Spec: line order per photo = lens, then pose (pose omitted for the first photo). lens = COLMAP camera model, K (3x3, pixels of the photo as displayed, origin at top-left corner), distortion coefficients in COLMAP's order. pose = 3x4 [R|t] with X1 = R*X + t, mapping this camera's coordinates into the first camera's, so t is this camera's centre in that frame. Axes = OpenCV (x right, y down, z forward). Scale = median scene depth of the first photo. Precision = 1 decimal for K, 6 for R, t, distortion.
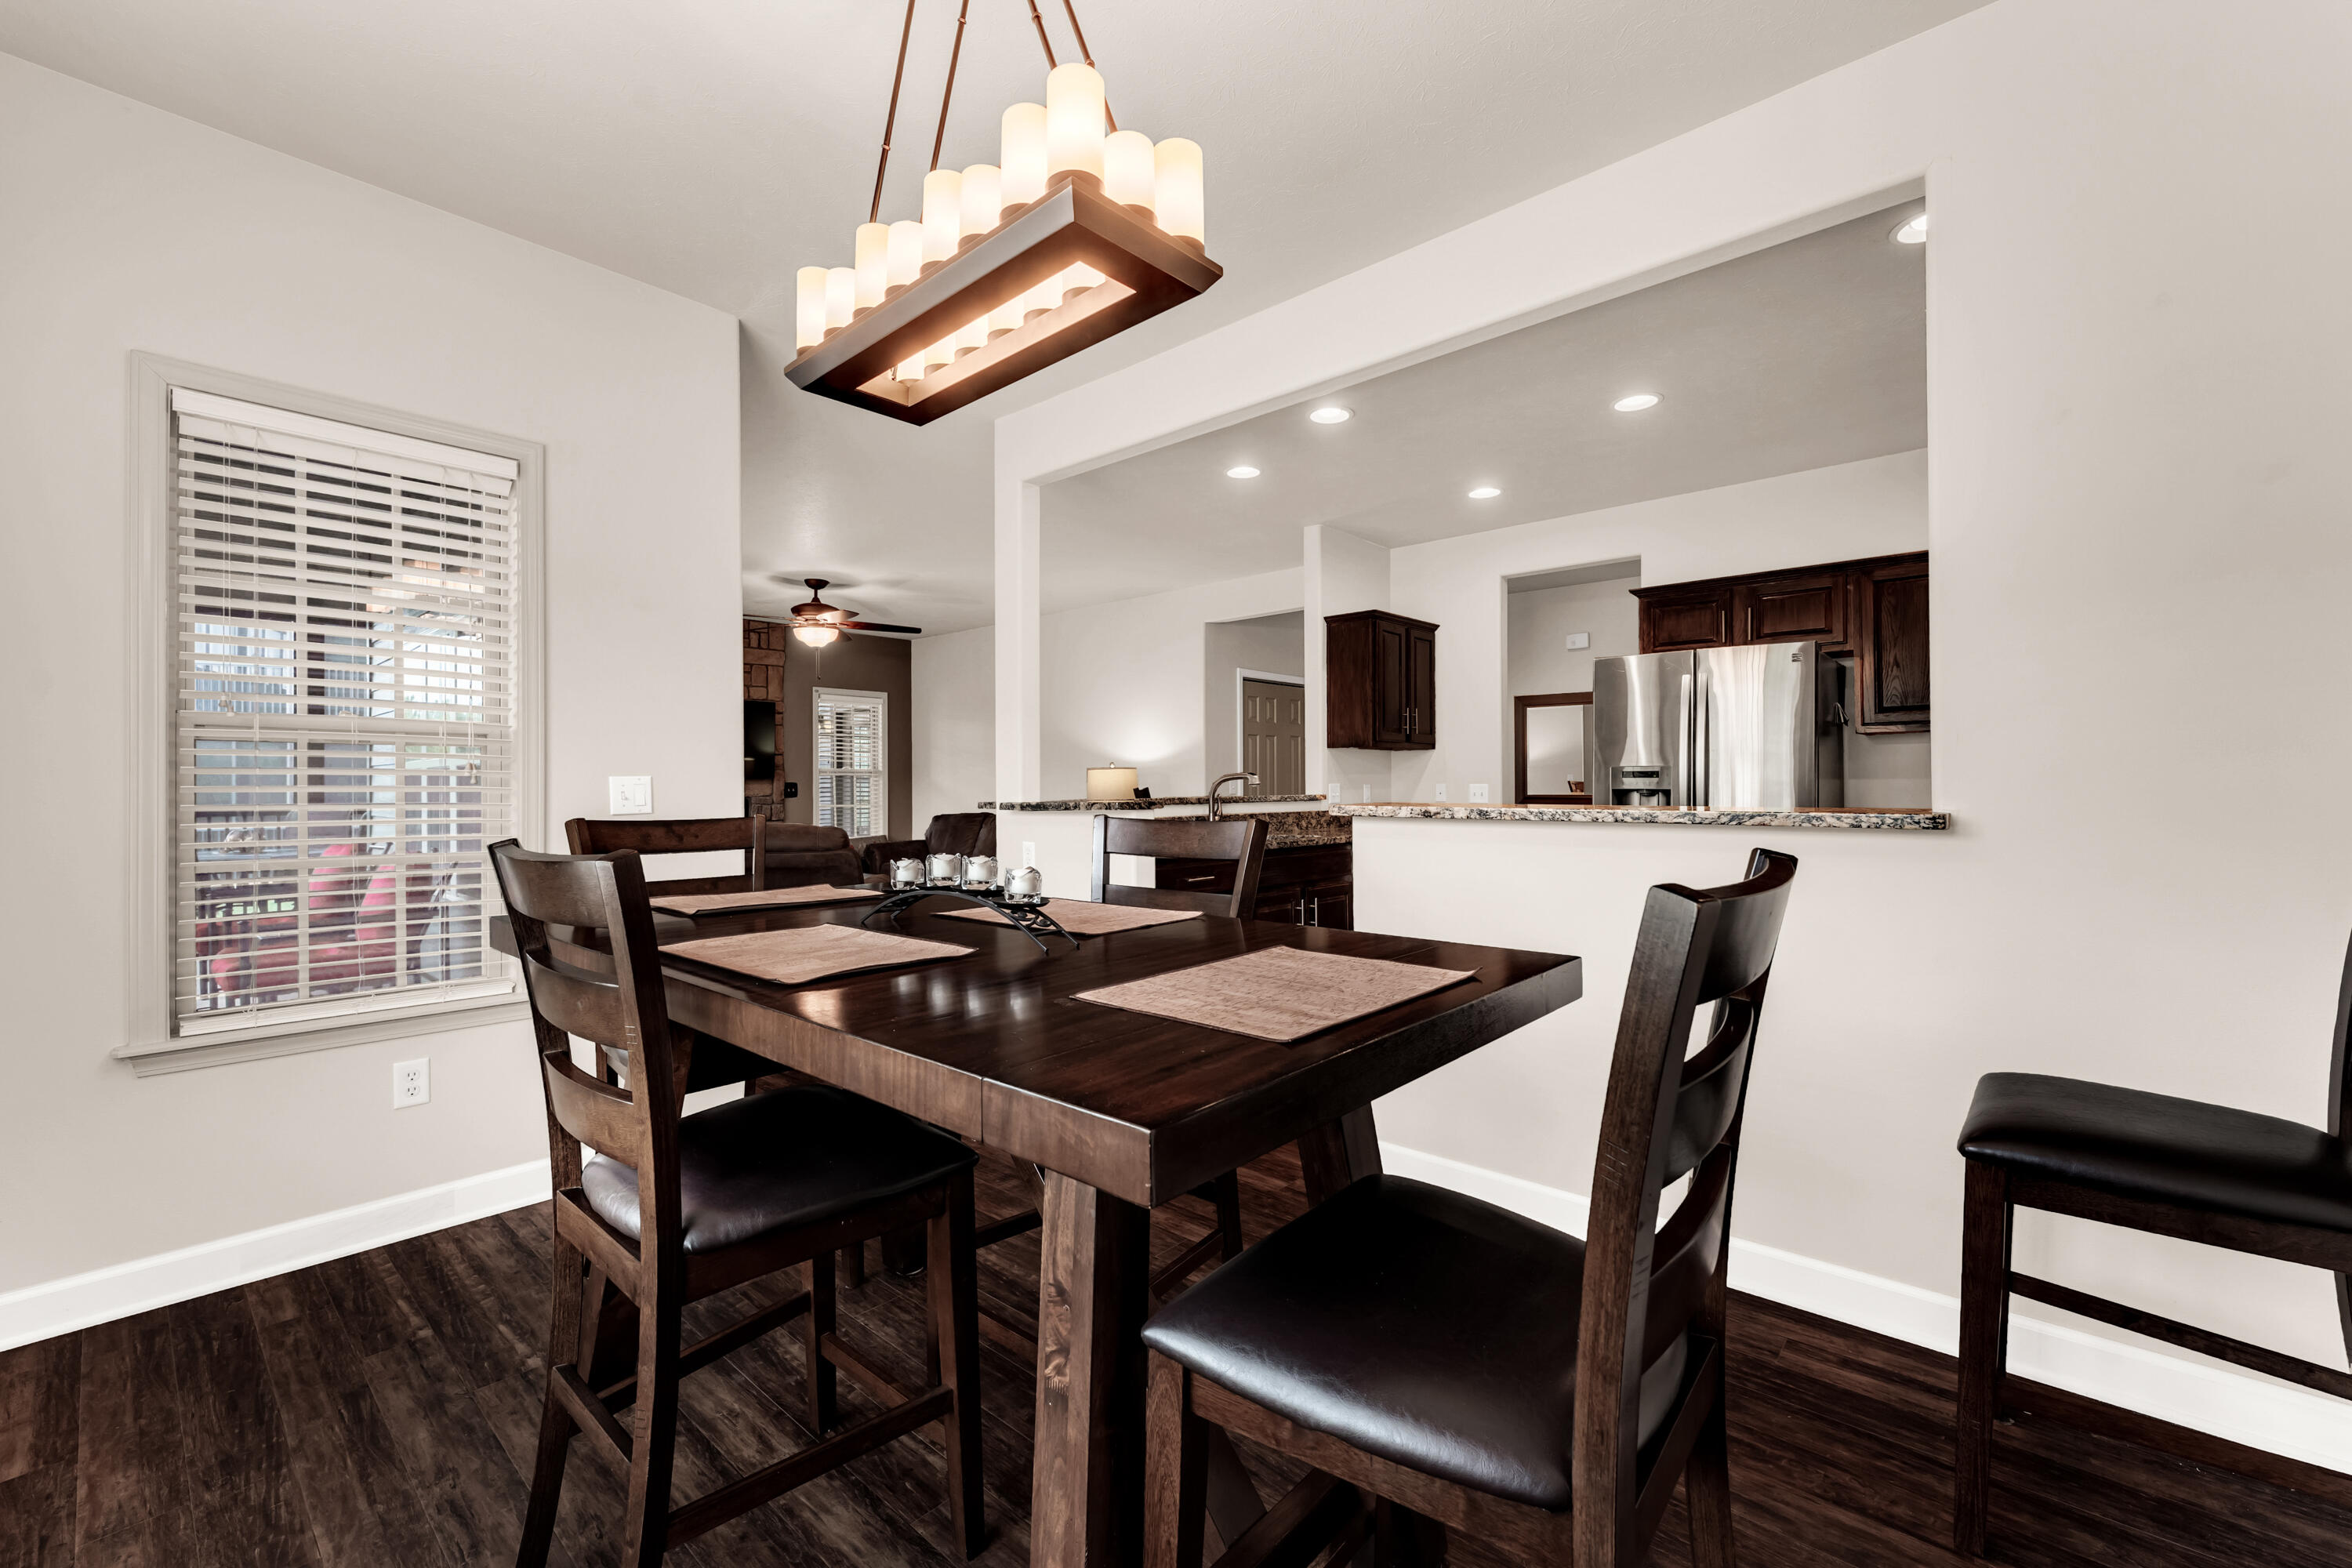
lens RADIAL K [[973.1, 0, 1176.0], [0, 973.1, 784.0], [0, 0, 1]] dist [0.011798, 0.000069]
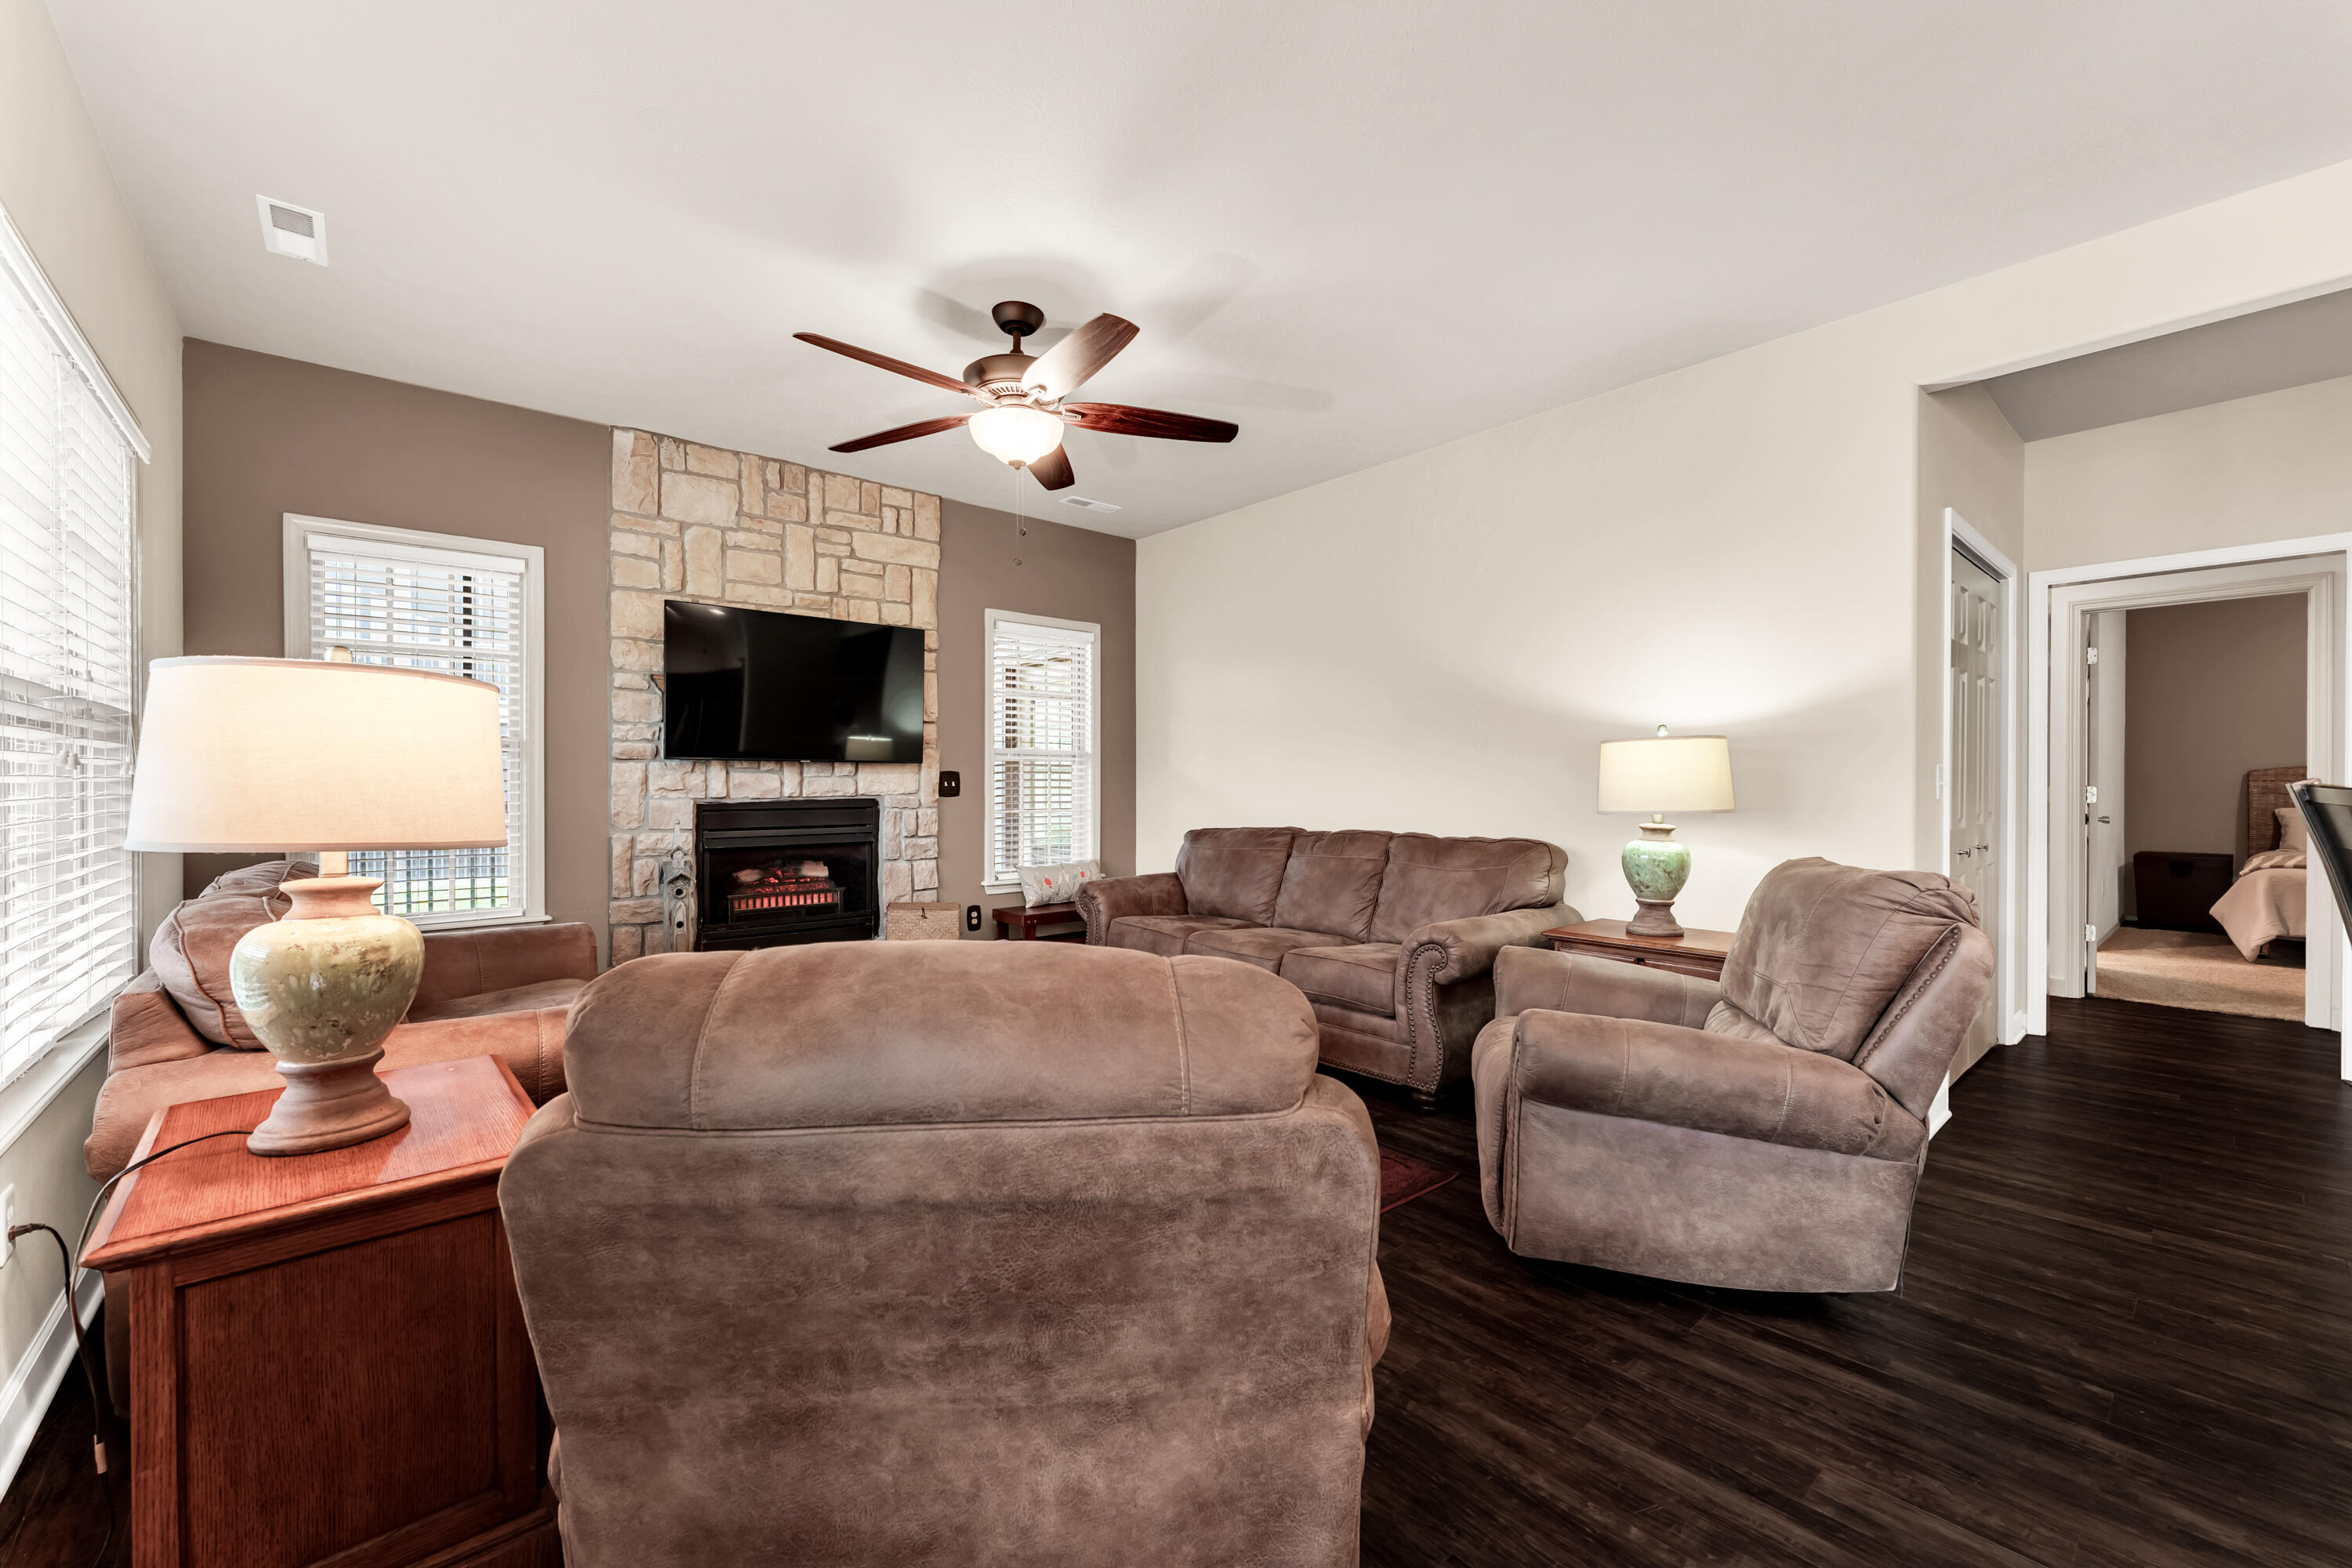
lens RADIAL K [[942.6, 0, 1176.0], [0, 942.6, 784.0], [0, 0, 1]] dist [0.000399, 0.000026]
pose [[0.992671, 0.004880, -0.120750, -0.167688], [-0.004772, 0.999988, 0.001180, 0.004208], [0.120754, -0.000595, 0.992682, 0.398565]]
